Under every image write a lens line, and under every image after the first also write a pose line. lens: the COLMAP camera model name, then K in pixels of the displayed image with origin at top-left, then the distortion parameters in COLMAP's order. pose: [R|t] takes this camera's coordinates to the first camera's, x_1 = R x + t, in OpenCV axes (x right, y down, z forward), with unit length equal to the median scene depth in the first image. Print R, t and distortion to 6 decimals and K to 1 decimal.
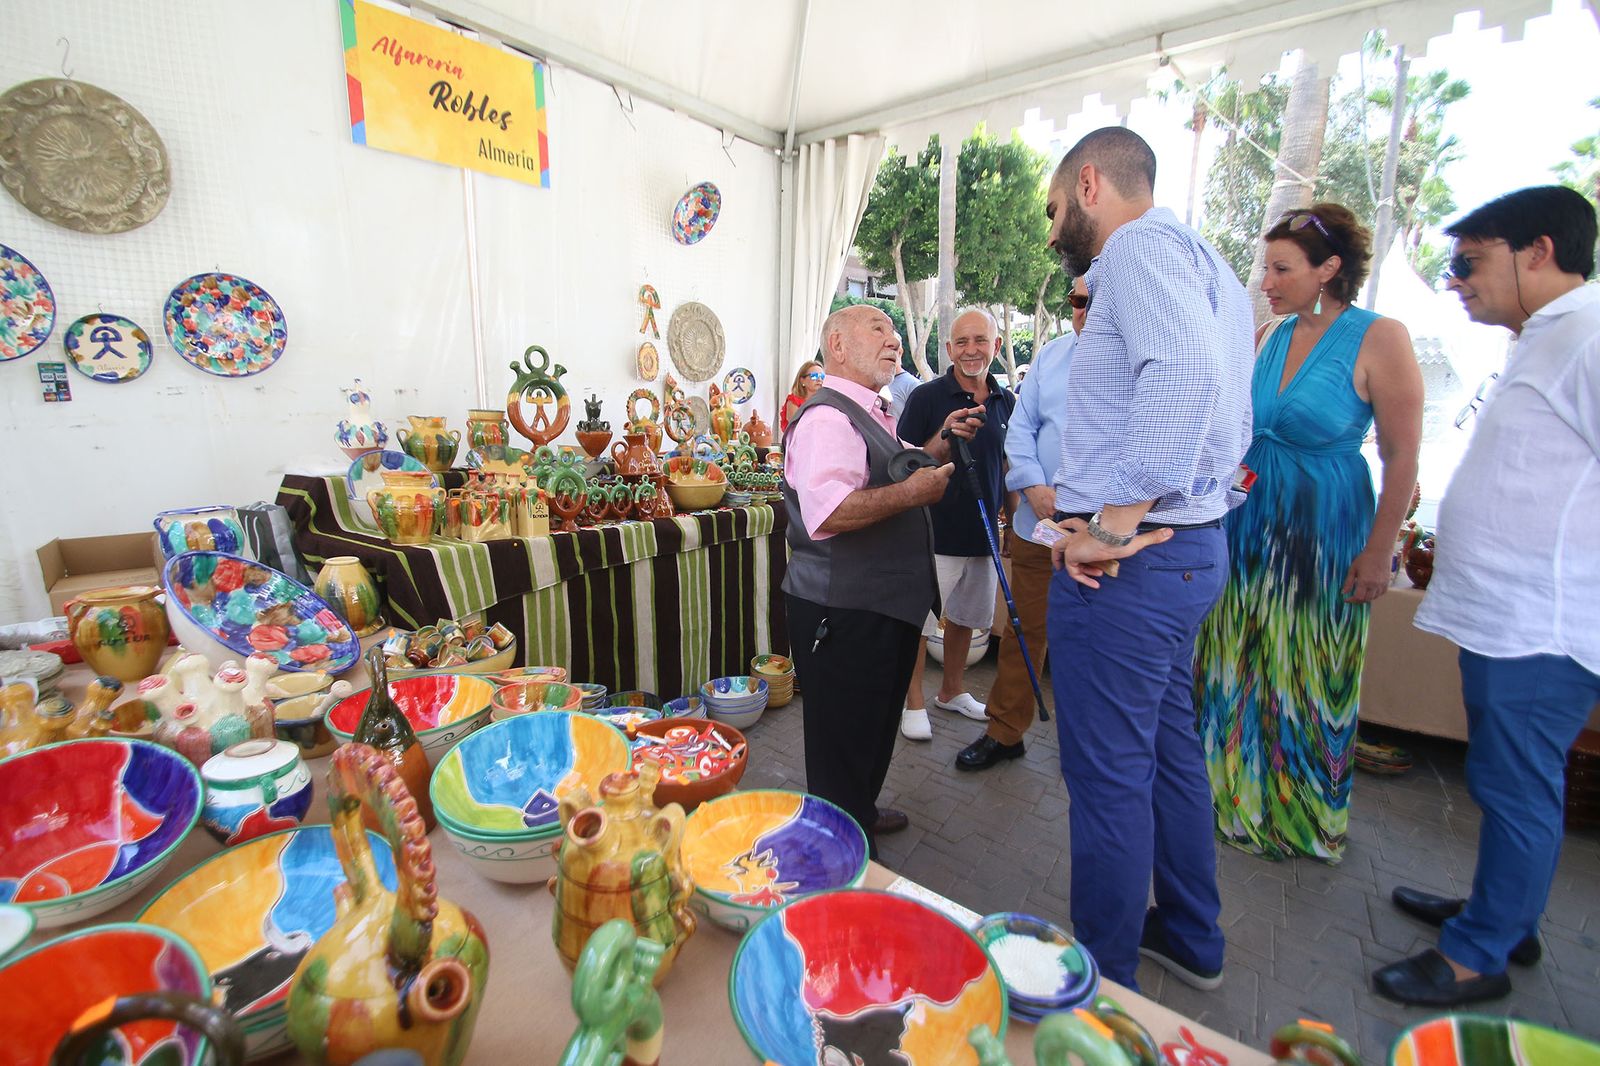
lens RADIAL K [[764.1, 0, 790.1], [0, 764.1, 527.2], [0, 0, 1]] dist [0.028187, -0.031421]
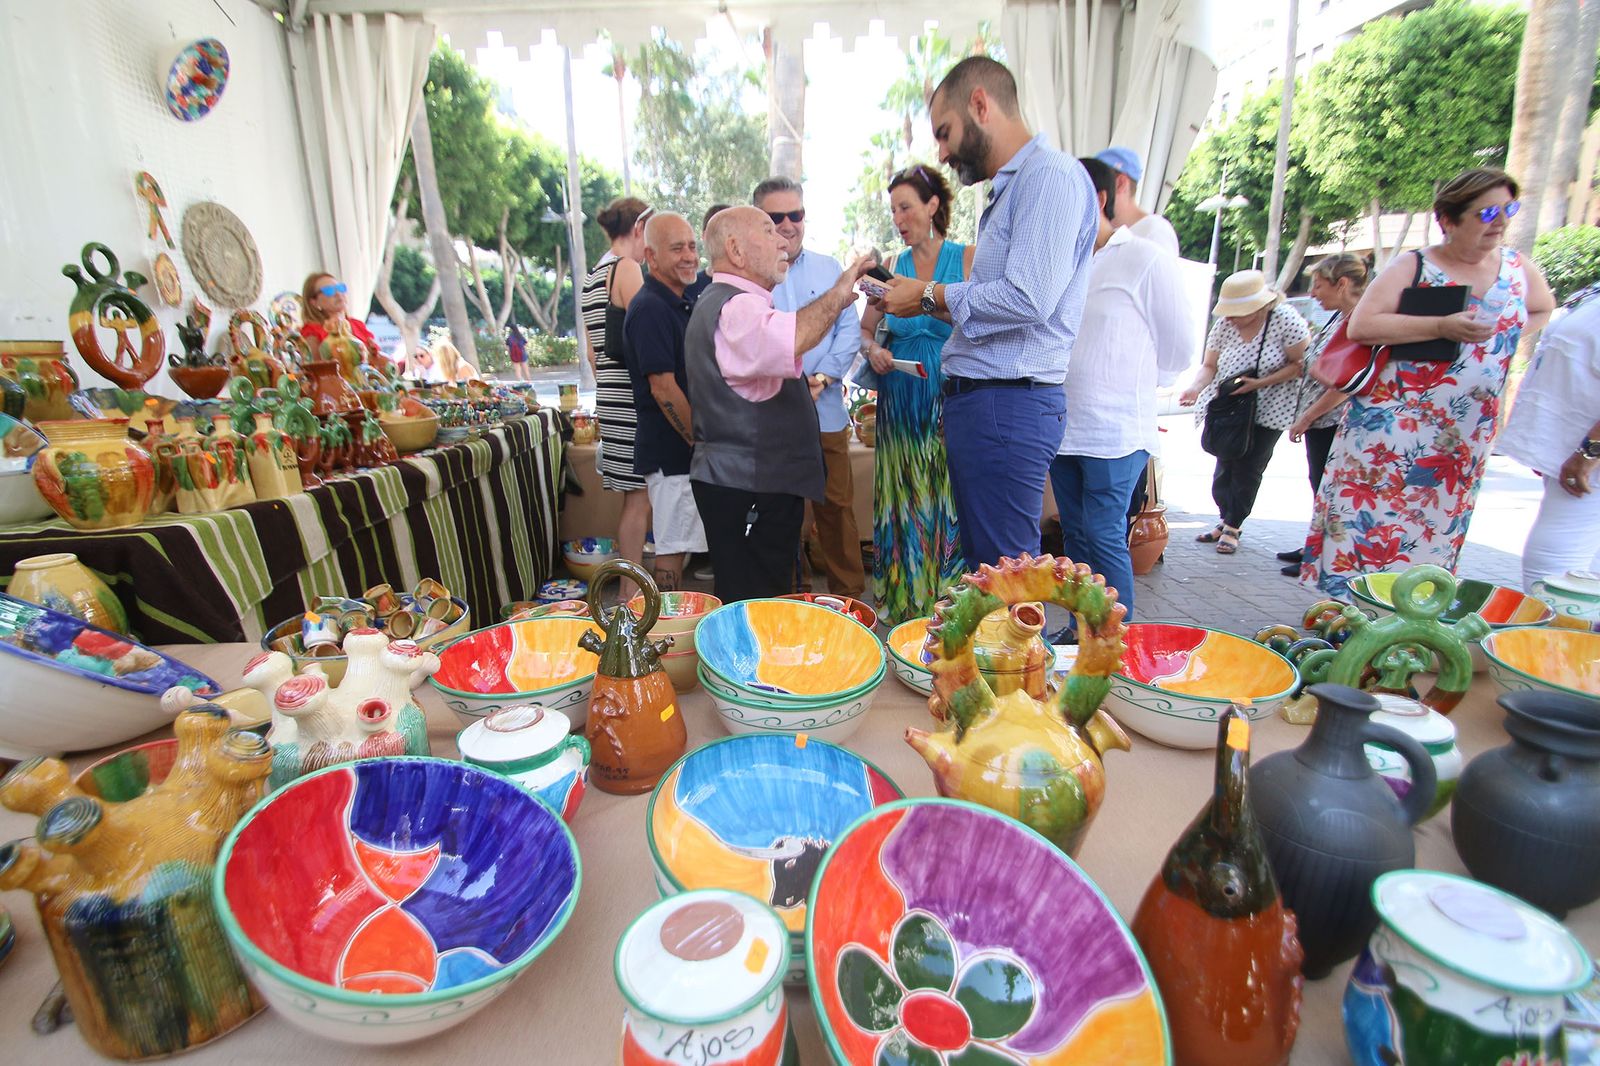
lens RADIAL K [[769.9, 0, 800.0], [0, 769.9, 533.0], [0, 0, 1]] dist [-0.001268, -0.011177]
pose [[0.768147, -0.179265, 0.614666, -0.256252], [0.131733, 0.983716, 0.122270, 0.014001], [-0.626575, -0.012950, 0.779254, 0.063526]]
